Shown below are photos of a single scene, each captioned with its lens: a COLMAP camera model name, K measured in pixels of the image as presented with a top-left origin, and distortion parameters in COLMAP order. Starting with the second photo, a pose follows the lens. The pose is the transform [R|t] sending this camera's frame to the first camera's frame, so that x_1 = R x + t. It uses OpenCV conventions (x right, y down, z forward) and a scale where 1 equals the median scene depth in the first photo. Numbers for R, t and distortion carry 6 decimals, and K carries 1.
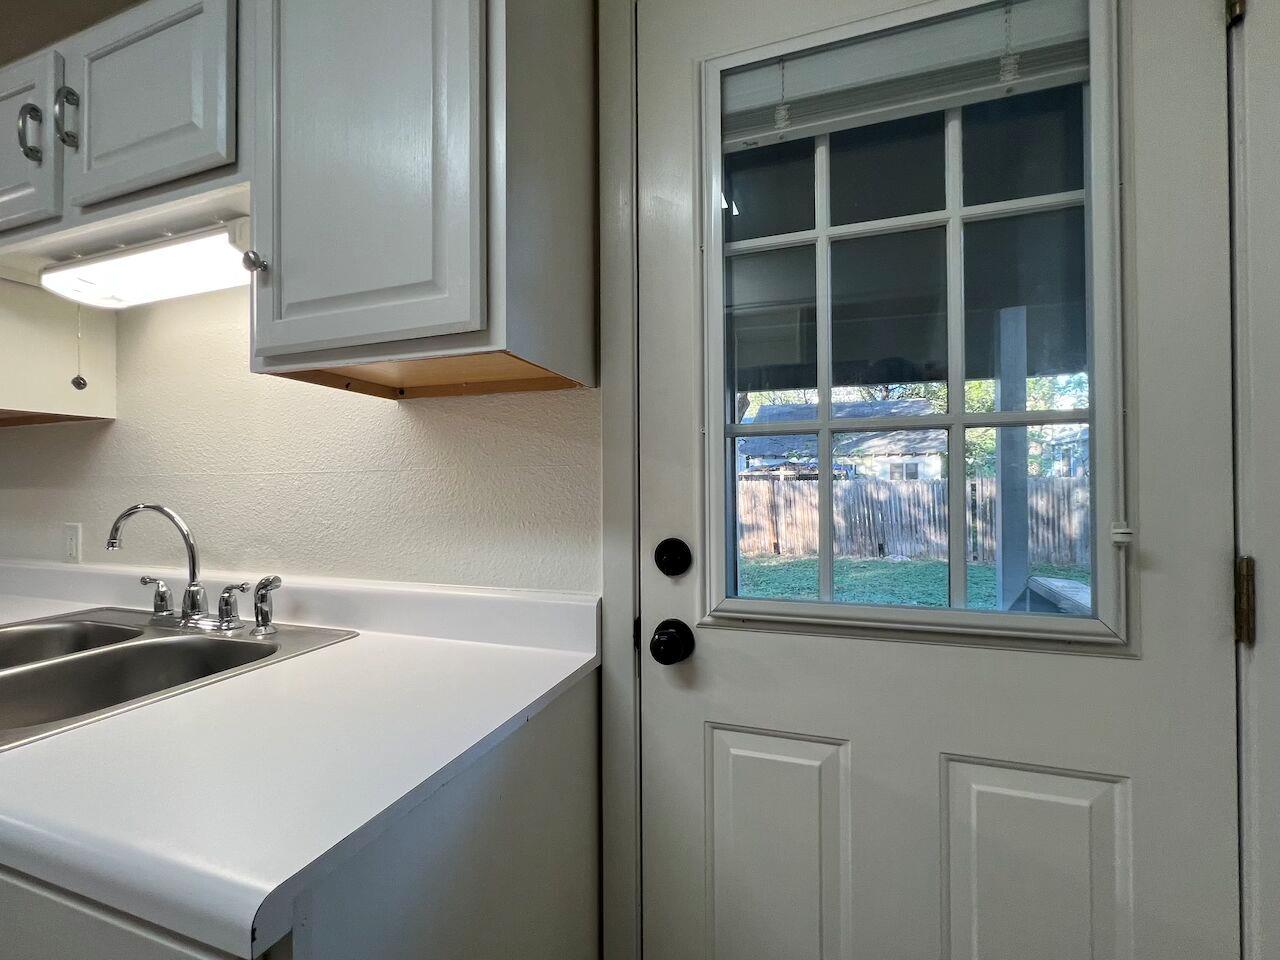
lens RADIAL K [[556.9, 0, 635.4], [0, 556.9, 485.1], [0, 0, 1]] dist [-0.007245, 0.000338]
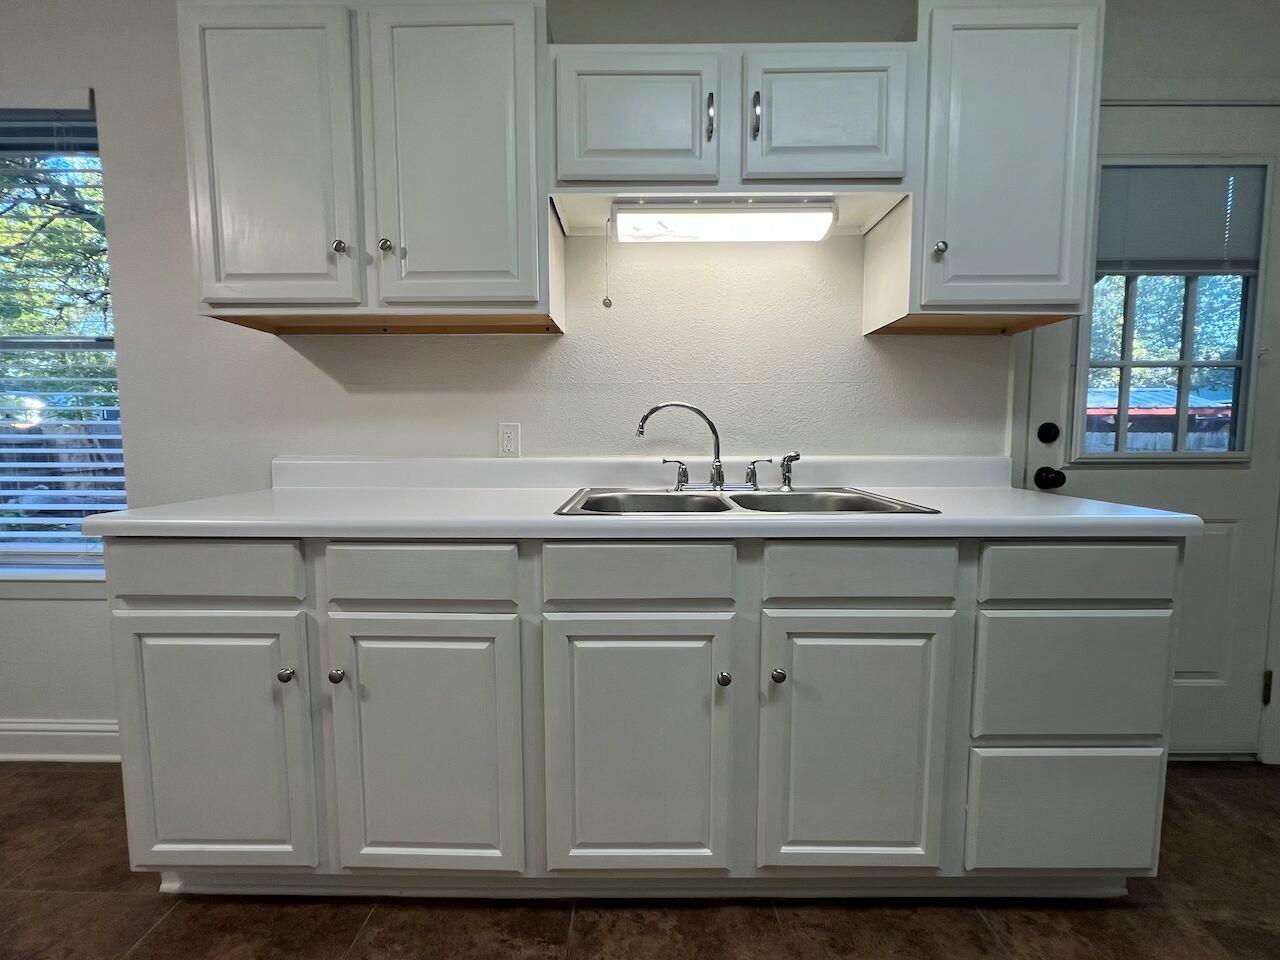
lens RADIAL K [[556.9, 0, 633.0], [0, 556.9, 482.7], [0, 0, 1]] dist [-0.007245, 0.000338]
pose [[0.944045, -0.023454, 0.328983, -0.129993], [-0.000855, 0.997291, 0.073554, 0.011437], [-0.329817, -0.069719, 0.941467, -0.019485]]
